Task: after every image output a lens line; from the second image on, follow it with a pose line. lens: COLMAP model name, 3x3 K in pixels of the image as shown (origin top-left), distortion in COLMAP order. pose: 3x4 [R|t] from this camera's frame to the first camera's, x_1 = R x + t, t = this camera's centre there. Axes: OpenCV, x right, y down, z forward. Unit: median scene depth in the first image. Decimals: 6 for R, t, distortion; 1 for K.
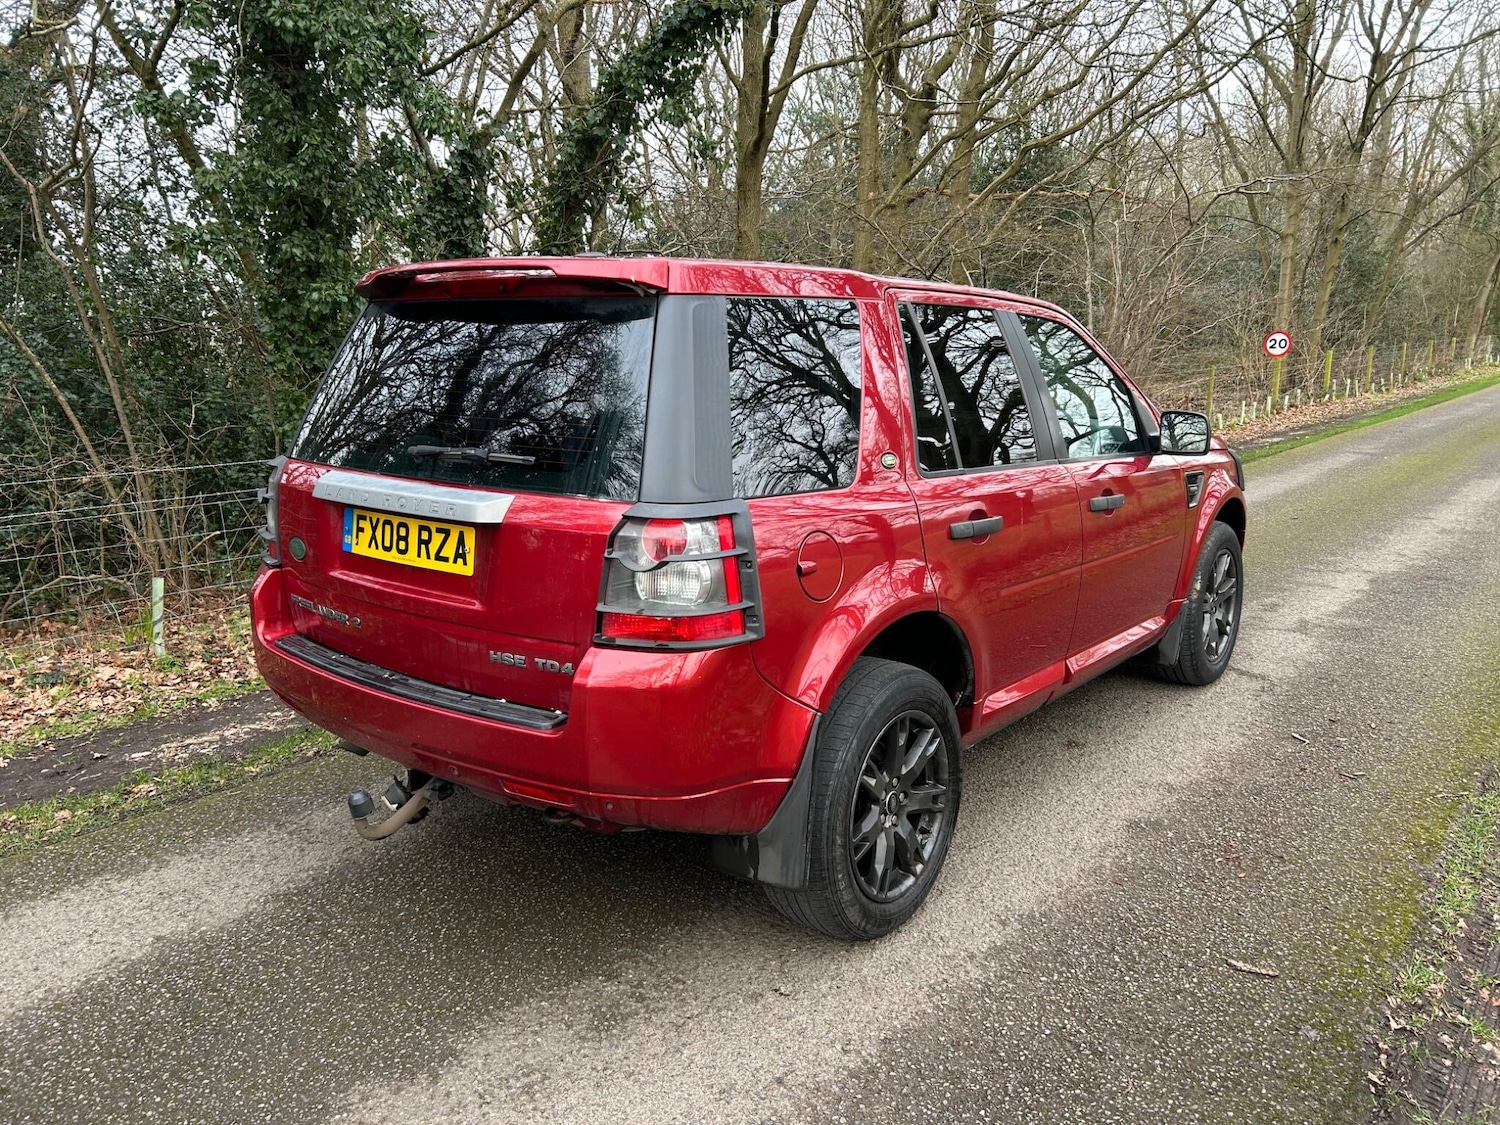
lens RADIAL K [[1094.4, 0, 750.0], [0, 1094.4, 562.5], [0, 0, 1]] dist [0.062444, -0.061732]
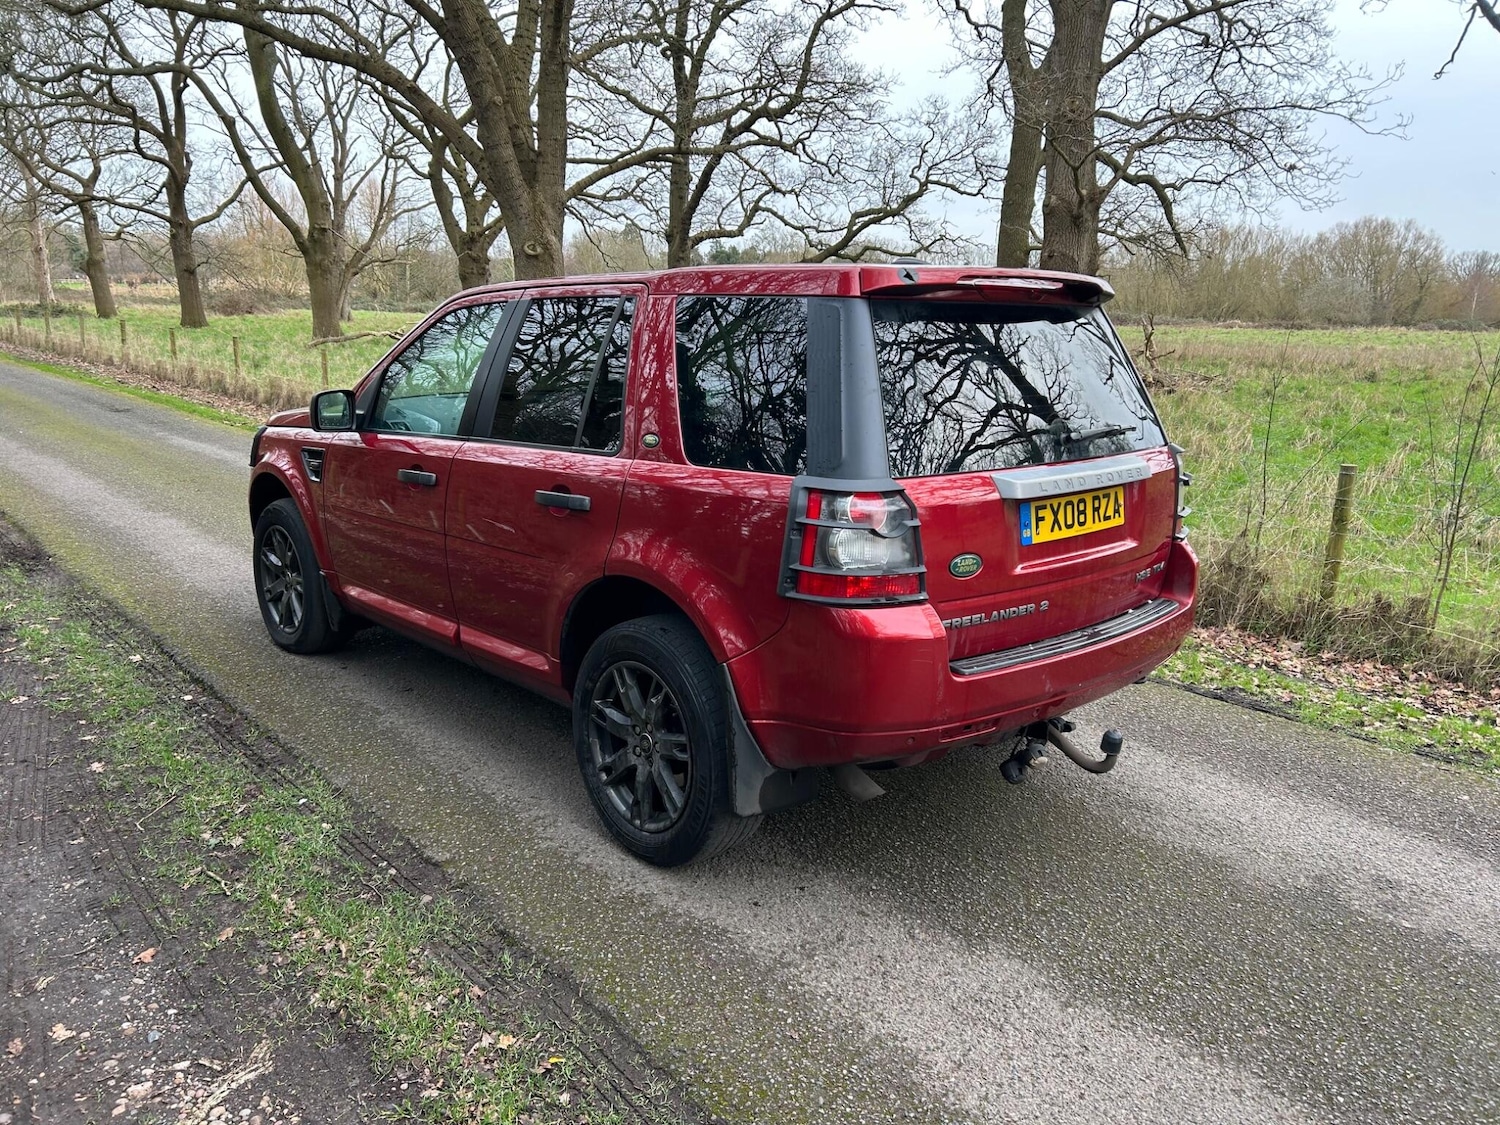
lens RADIAL K [[1102.5, 0, 742.8], [0, 1102.5, 560.1], [0, 0, 1]] dist [0.044592, -0.041493]
pose [[0.172424, -0.208421, 0.962720, -1.479897], [0.178726, 0.967755, 0.177501, -0.238862], [-0.968673, 0.141457, 0.204115, 1.098597]]
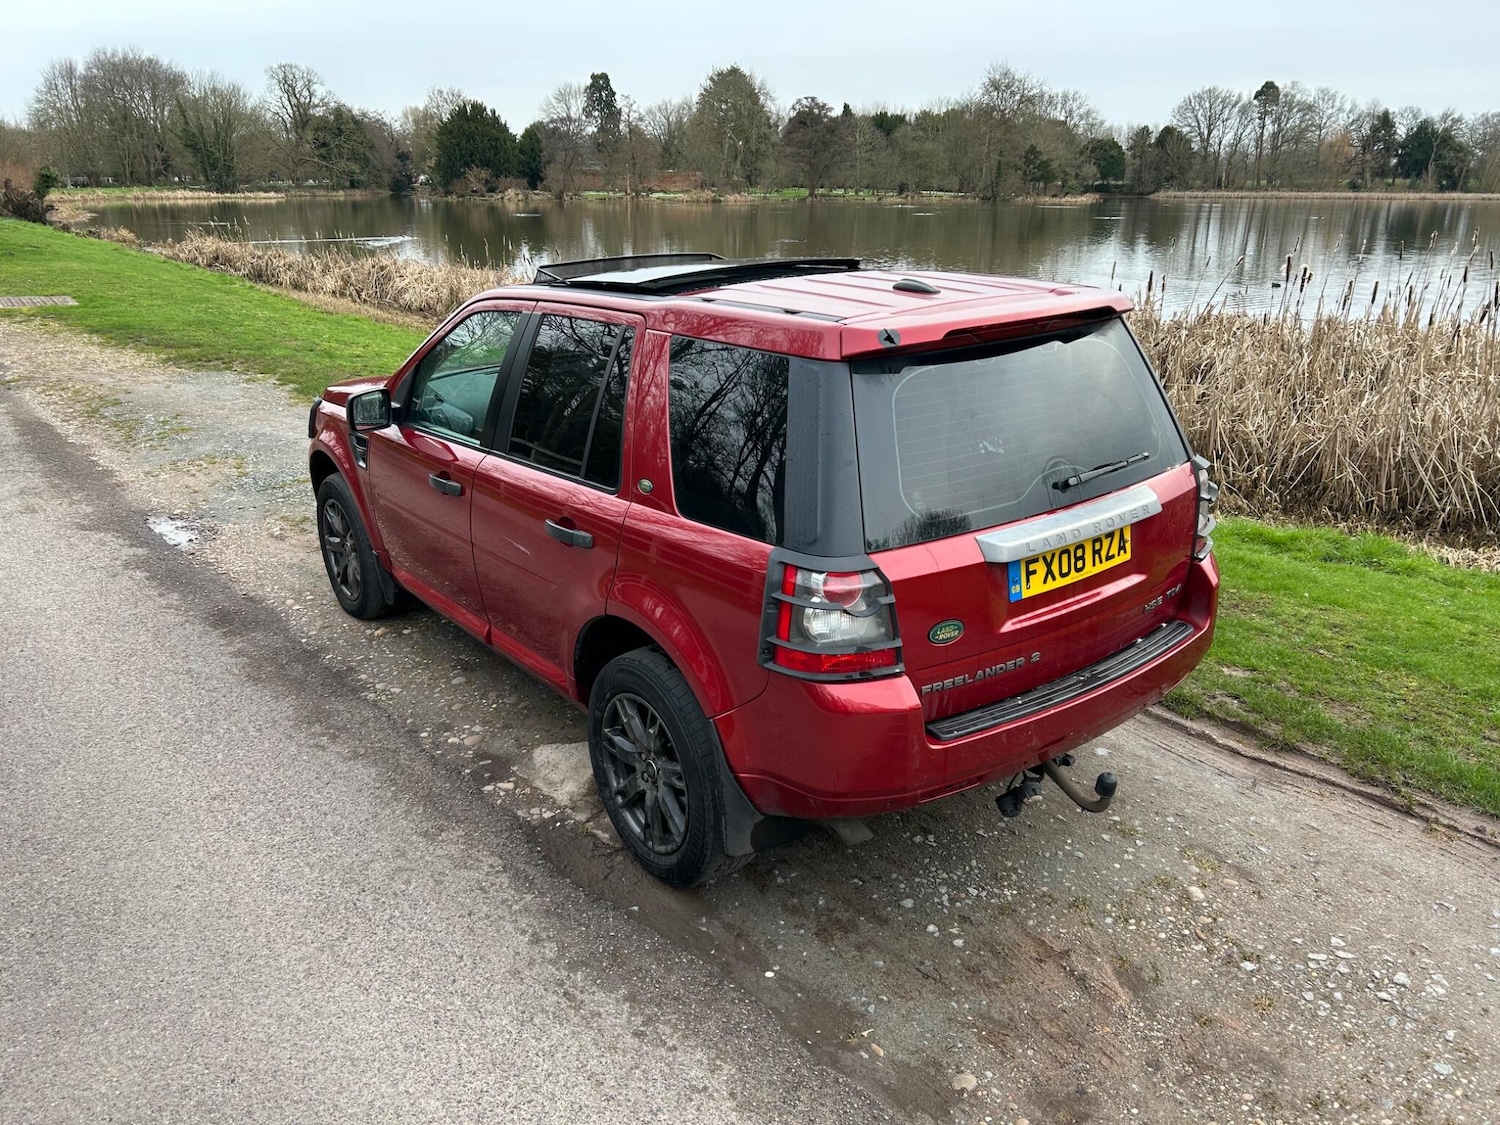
lens RADIAL K [[1102.1, 0, 742.9], [0, 1102.1, 541.0], [0, 0, 1]] dist [0.046308, -0.043271]
pose [[0.261900, -0.321736, 0.909887, -1.413296], [0.210159, 0.939183, 0.271603, -0.413598], [-0.941935, 0.120088, 0.313588, 0.953683]]
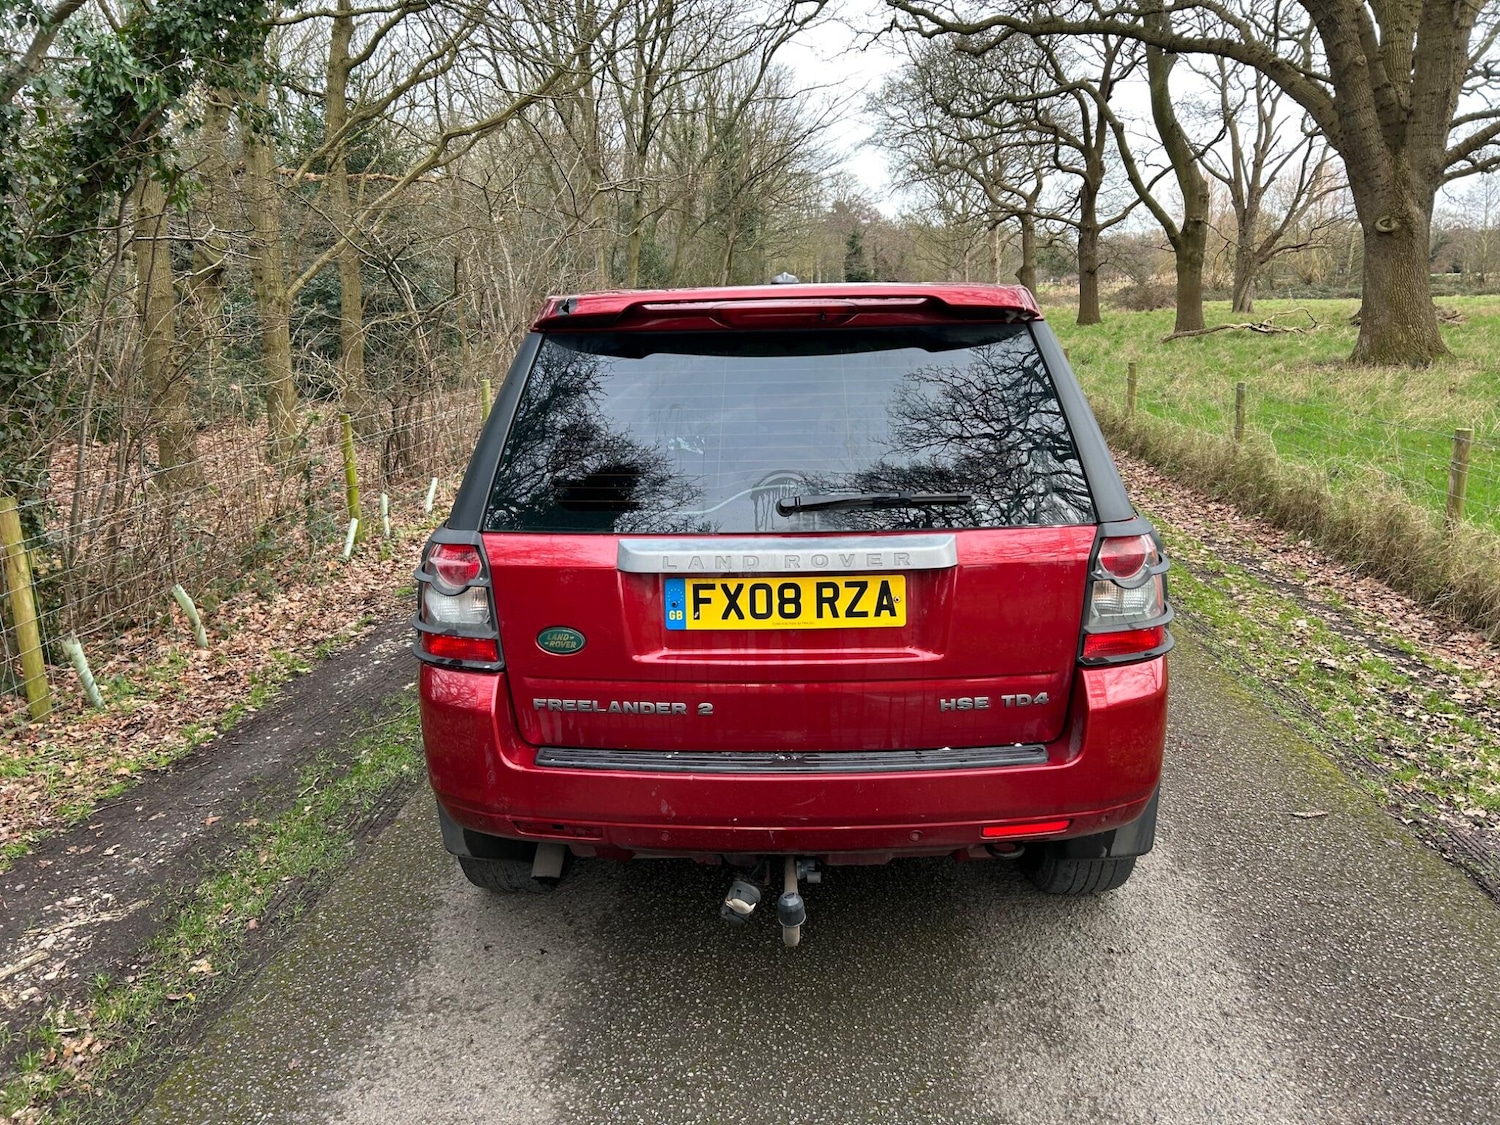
lens RADIAL K [[1102.1, 0, 742.9], [0, 1102.1, 541.0], [0, 0, 1]] dist [0.046308, -0.043271]
pose [[0.810479, -0.136879, 0.569550, -0.836478], [0.138748, 0.989505, 0.040364, -0.109659], [-0.569098, 0.046310, 0.820965, 0.282179]]
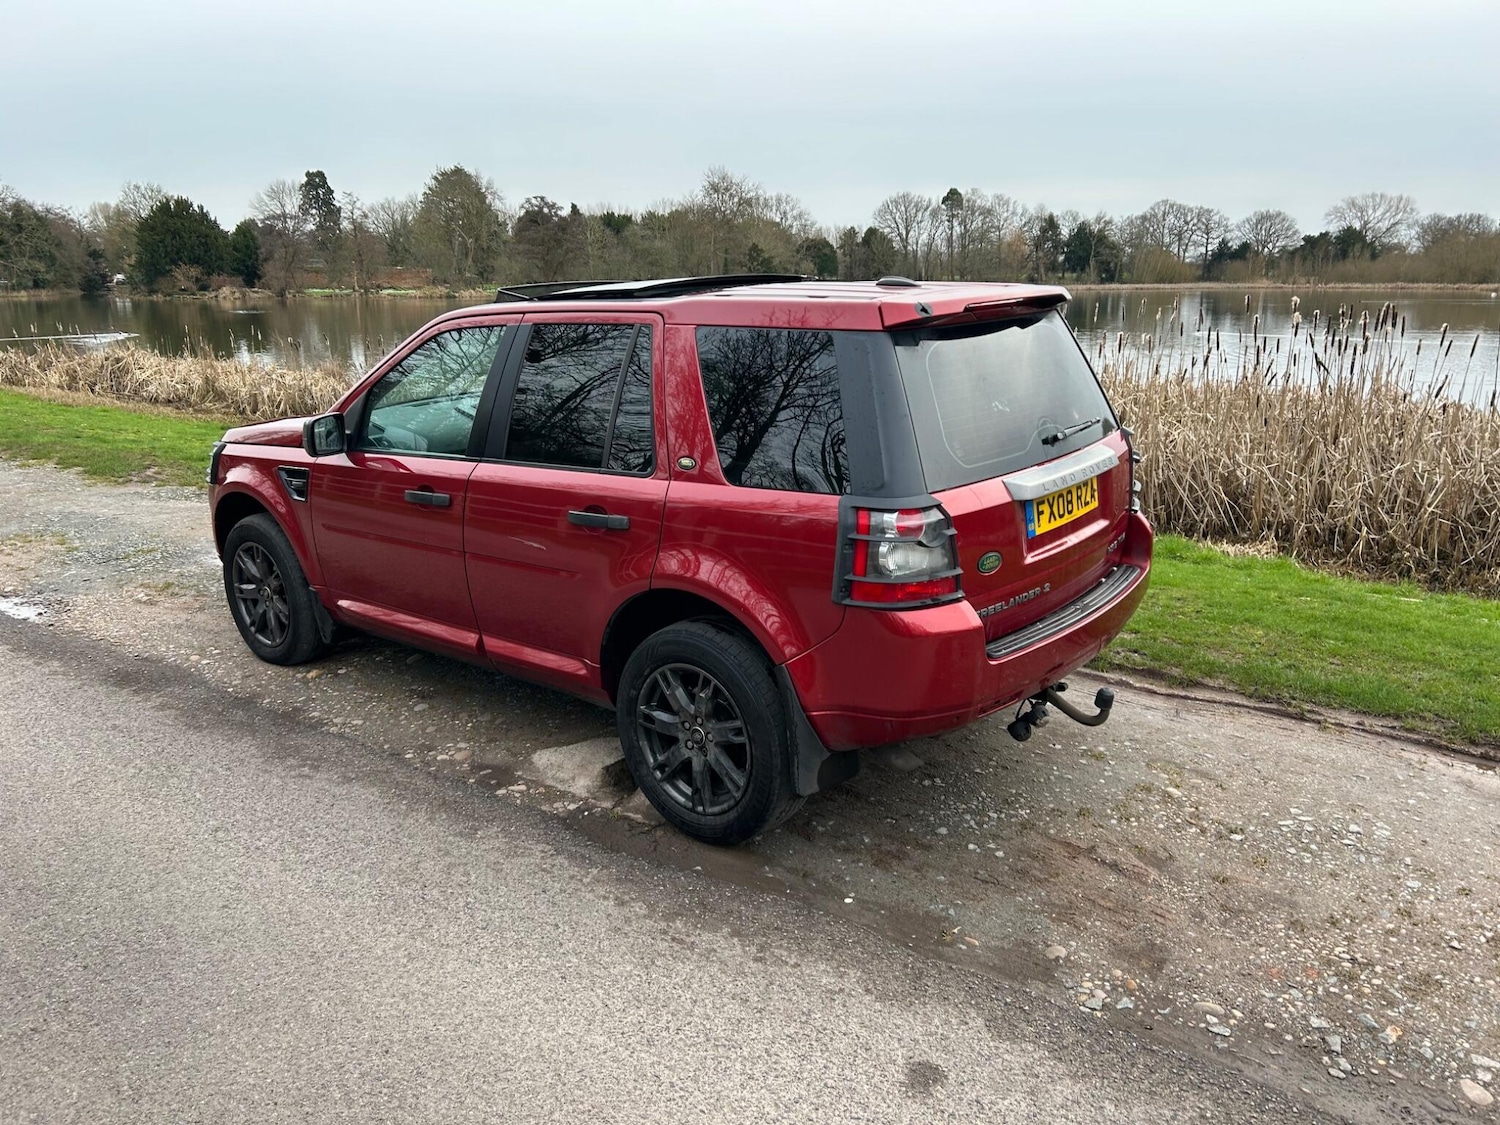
lens RADIAL K [[1102.1, 0, 742.9], [0, 1102.1, 541.0], [0, 0, 1]] dist [0.046308, -0.043271]
pose [[0.030314, -0.256265, 0.966131, -1.593479], [0.220498, 0.944478, 0.243603, -0.380636], [-0.974916, 0.205645, 0.085137, 1.259578]]
